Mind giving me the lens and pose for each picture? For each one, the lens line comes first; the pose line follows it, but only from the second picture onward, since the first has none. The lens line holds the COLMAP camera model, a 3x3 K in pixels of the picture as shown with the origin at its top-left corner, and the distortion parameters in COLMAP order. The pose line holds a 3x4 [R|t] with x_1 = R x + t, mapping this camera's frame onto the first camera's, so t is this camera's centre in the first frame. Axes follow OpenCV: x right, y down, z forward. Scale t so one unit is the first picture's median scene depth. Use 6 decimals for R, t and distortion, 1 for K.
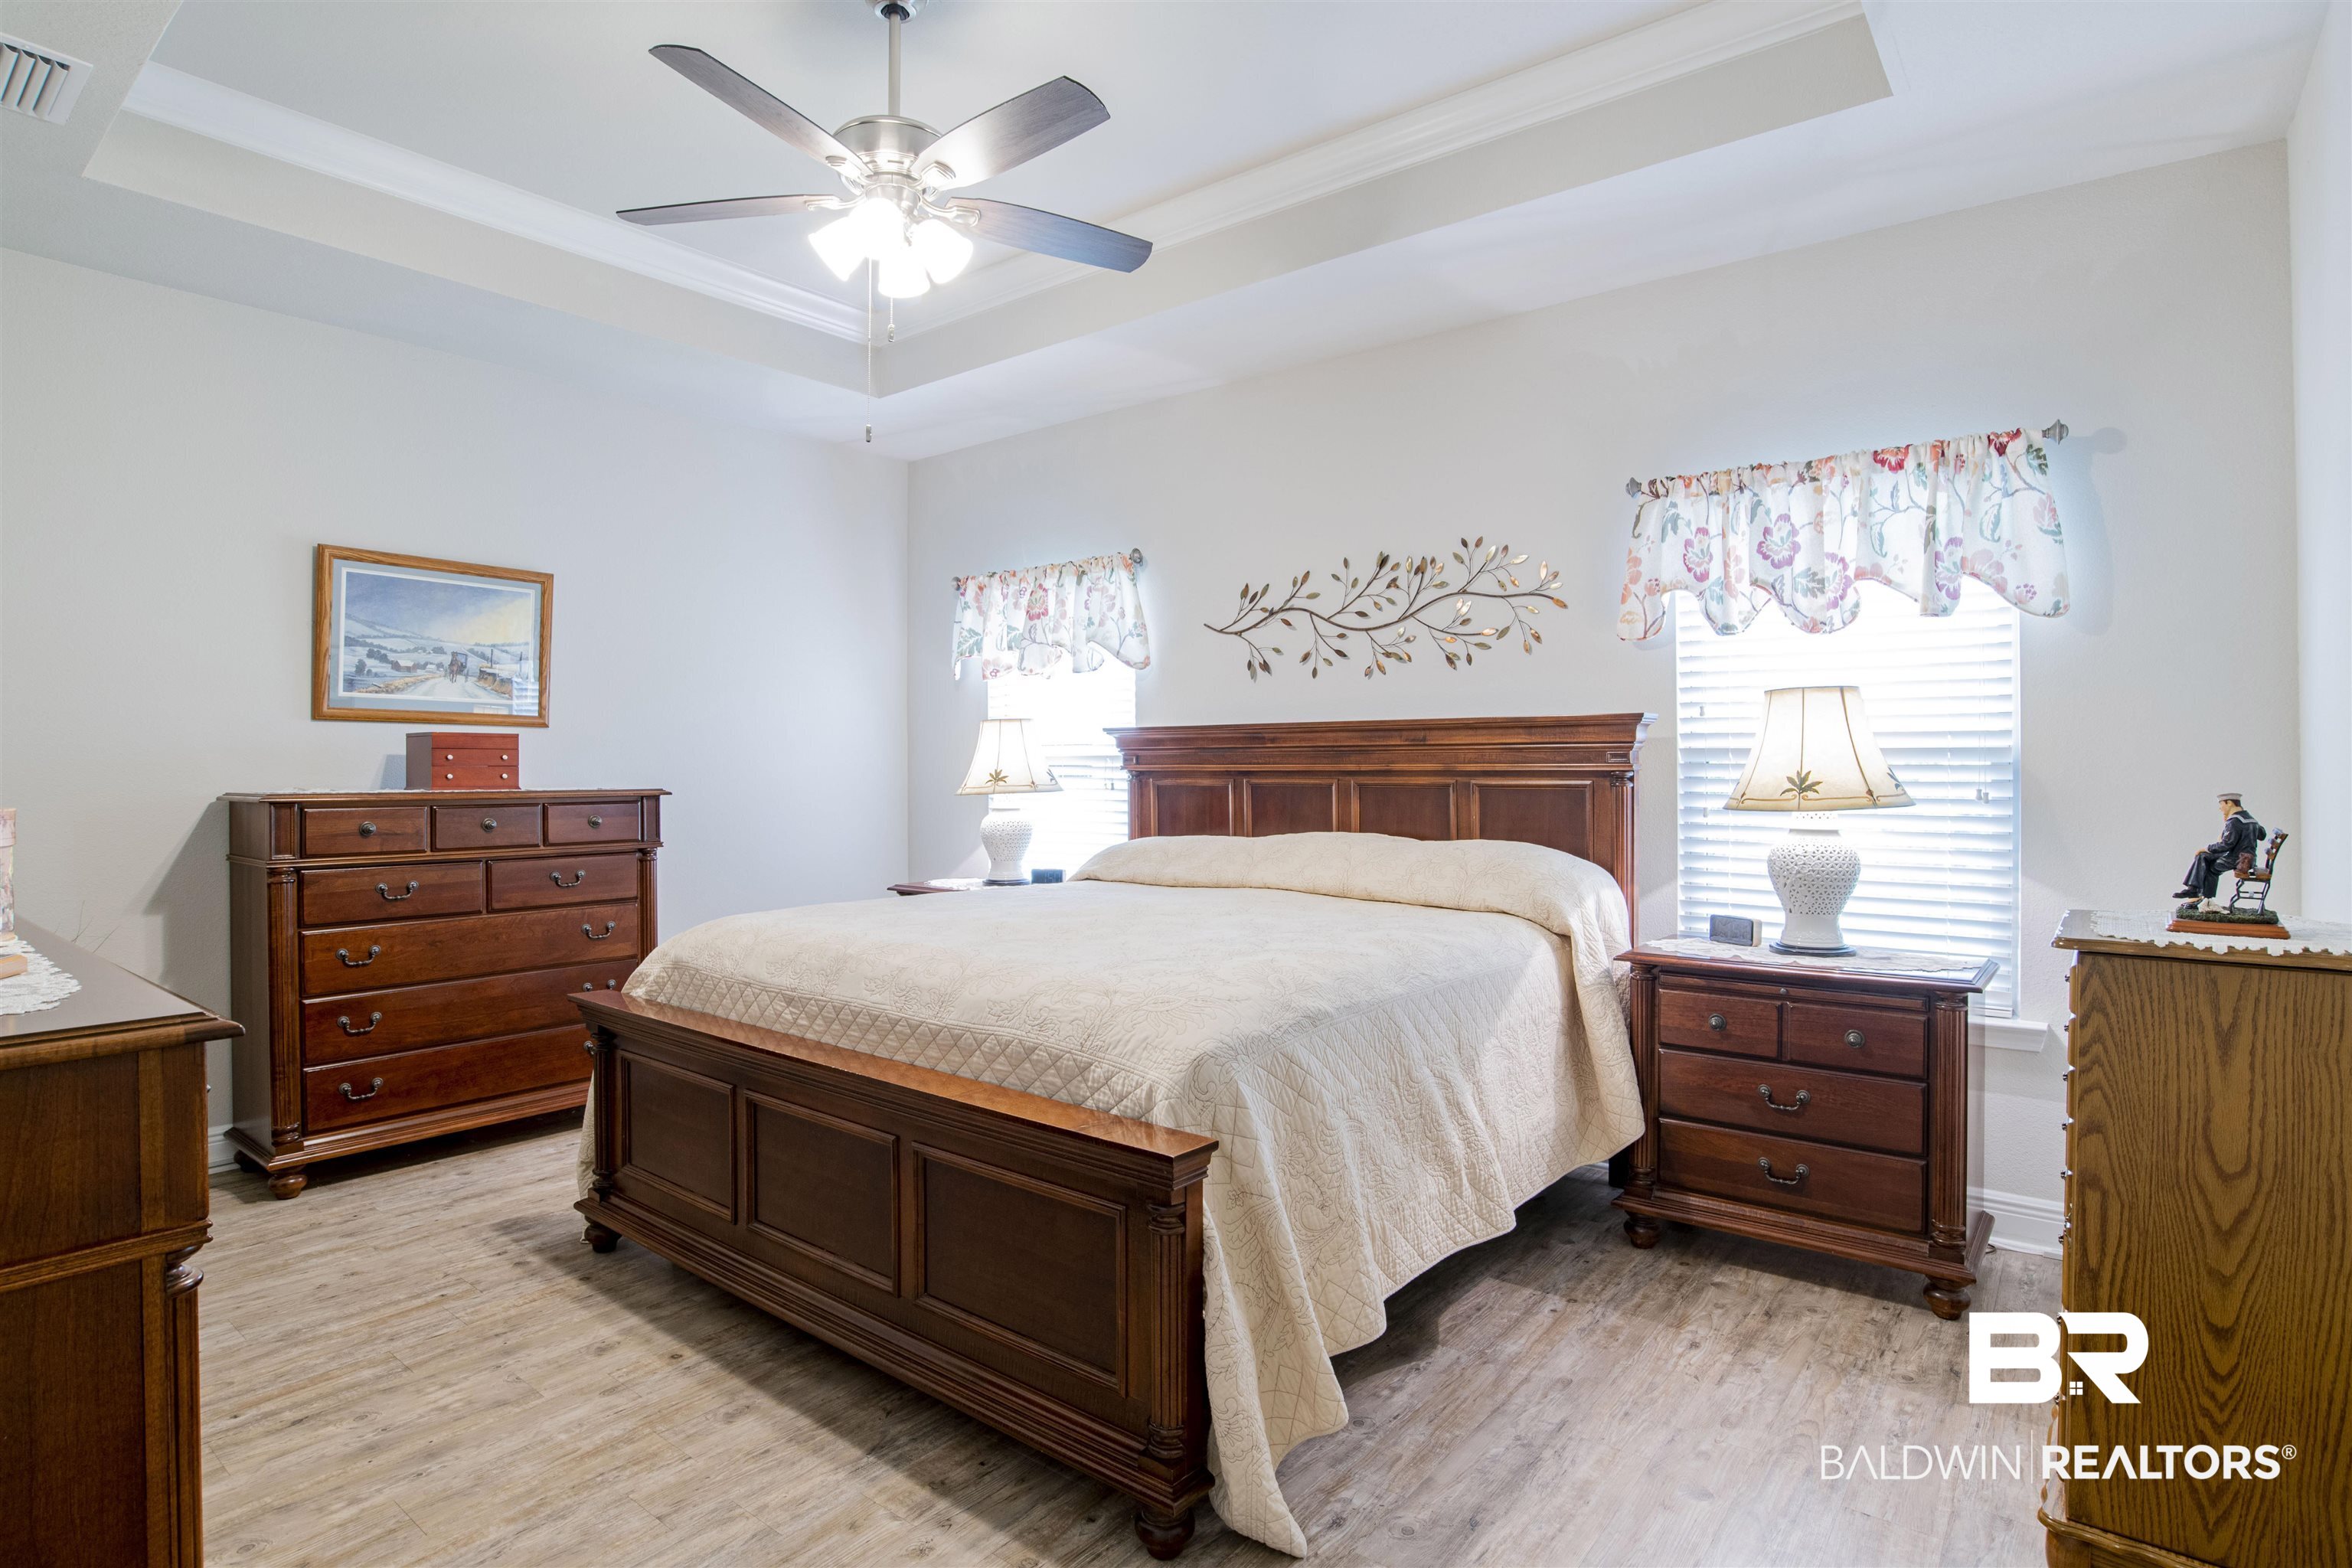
lens RADIAL K [[1215.5, 0, 1198.5], [0, 1215.5, 776.5], [0, 0, 1]] dist [-0.050328, 0.021000]
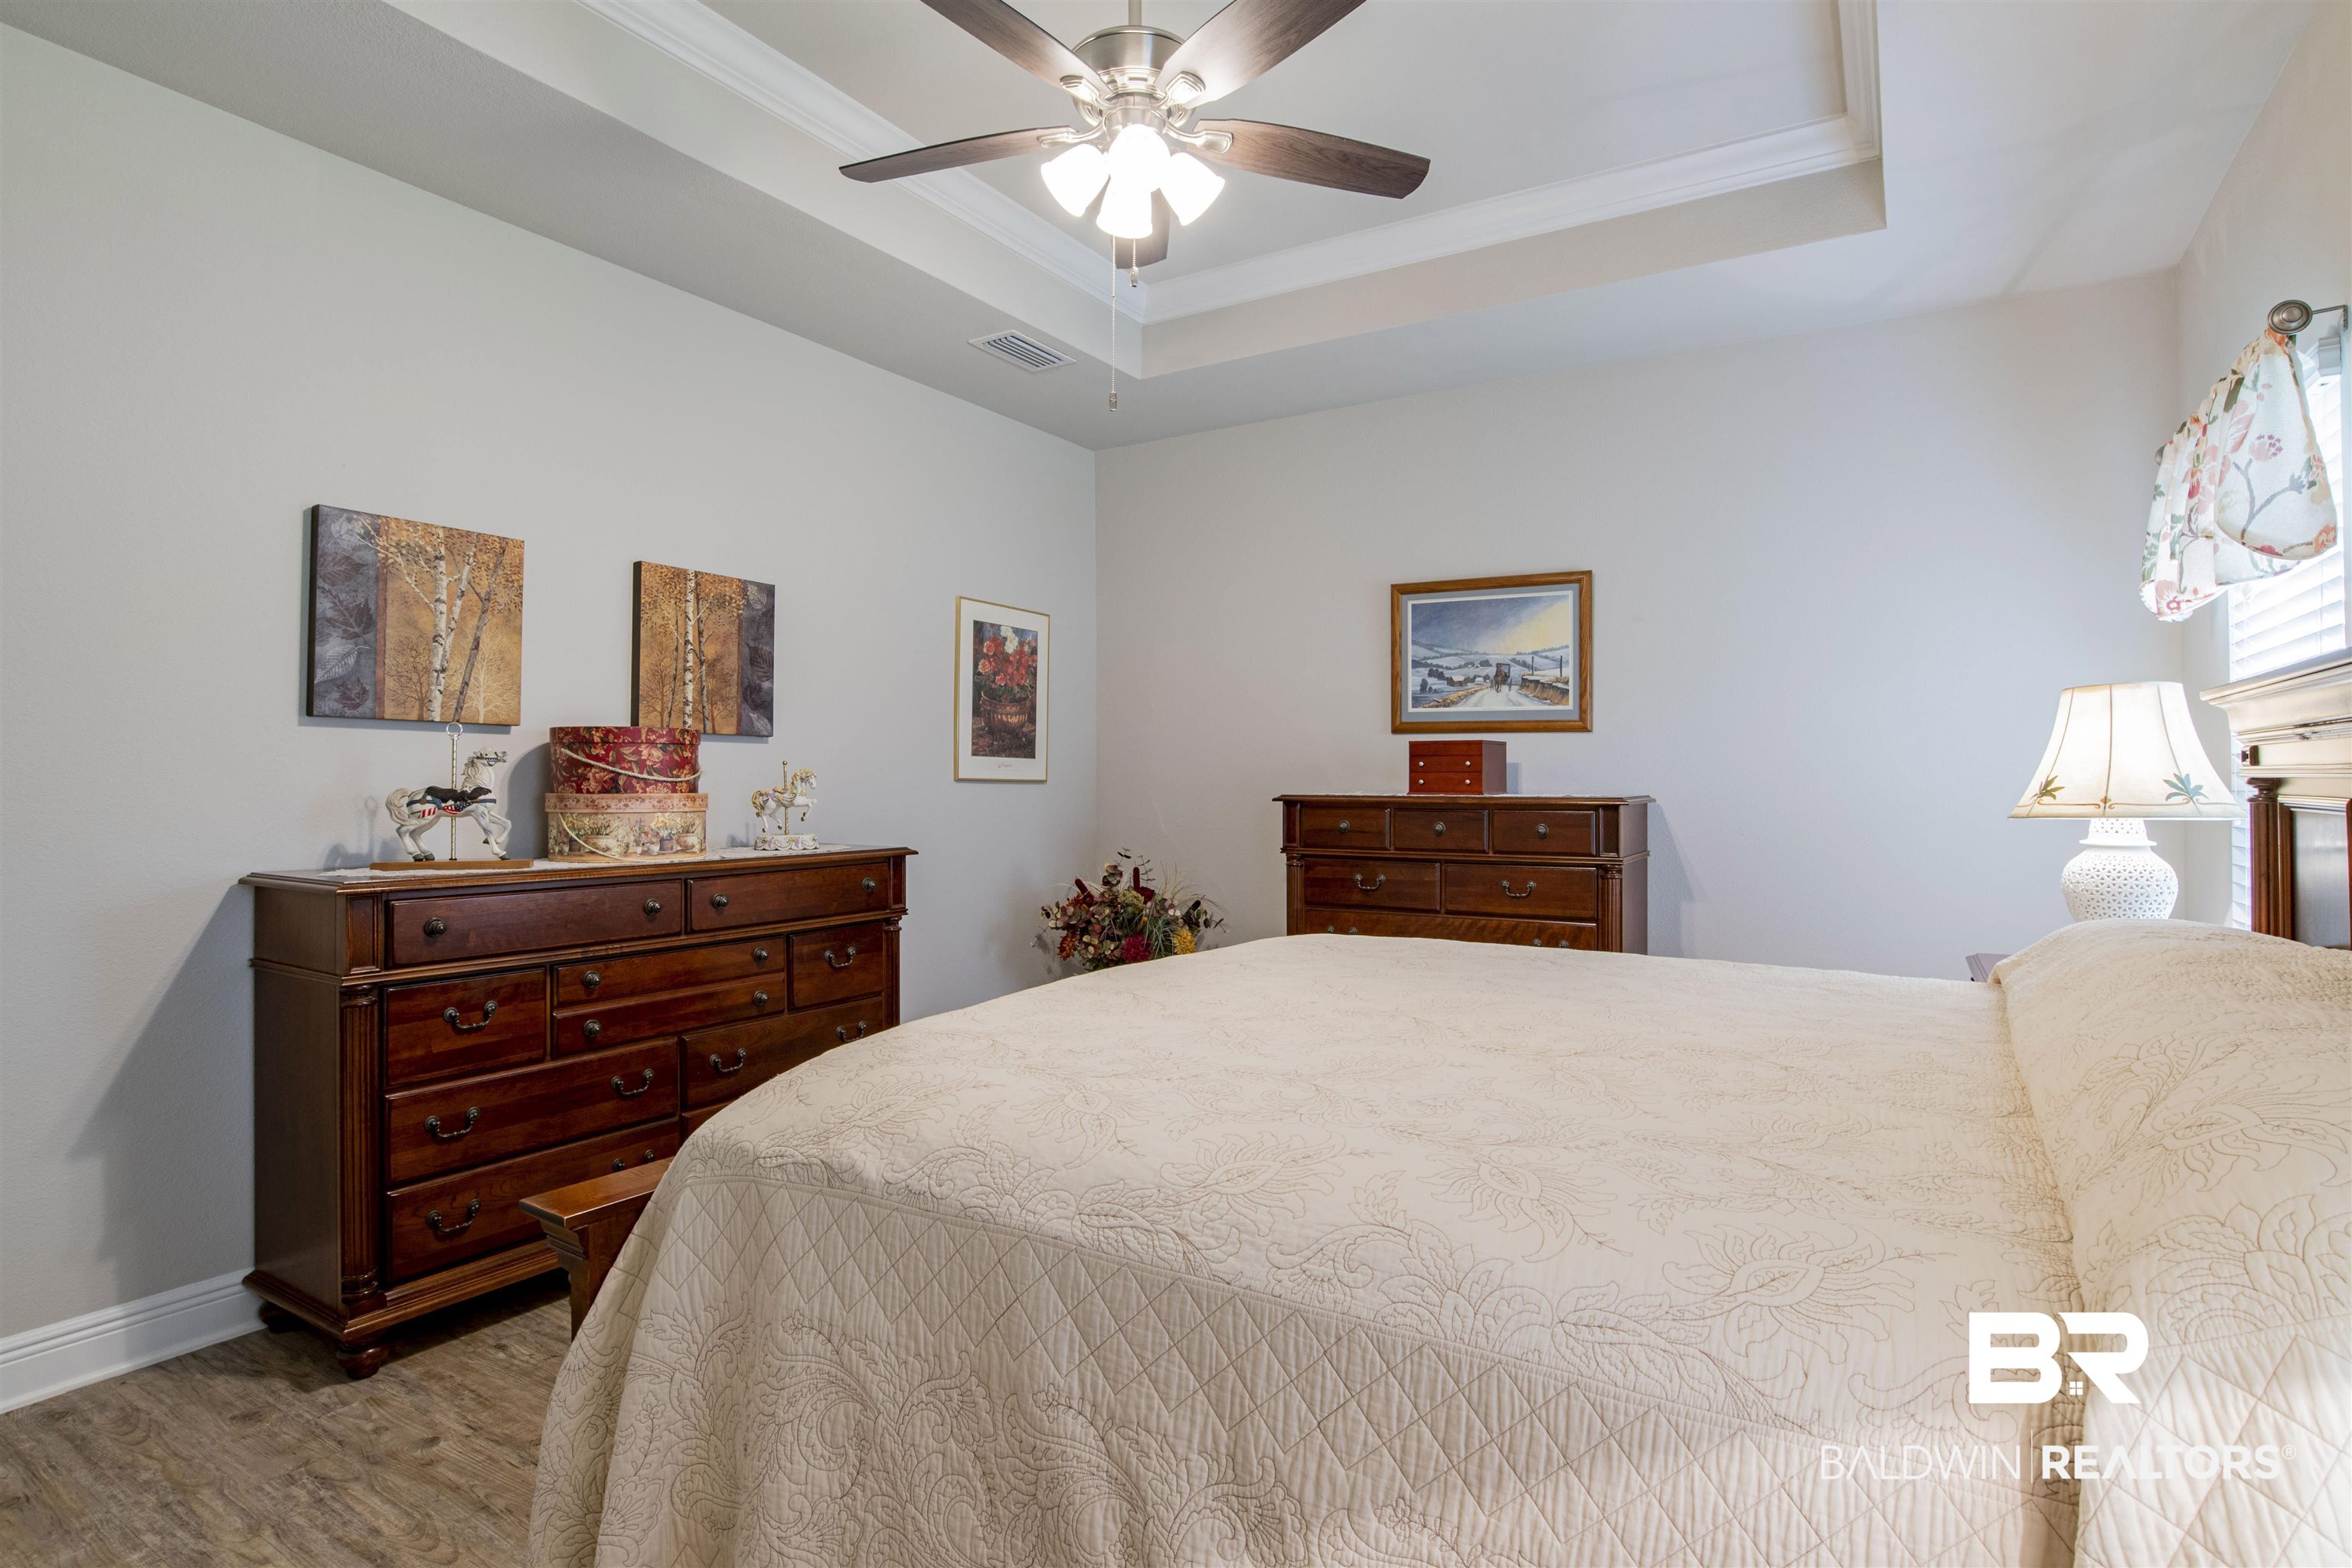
lens RADIAL K [[1215.5, 0, 1191.3], [0, 1215.5, 775.3], [0, 0, 1]] dist [-0.050328, 0.021000]
pose [[0.122254, -0.001276, -0.992498, 0.397229], [-0.009135, 0.999955, -0.002411, -0.001235], [0.992457, 0.009361, 0.122237, 0.606476]]
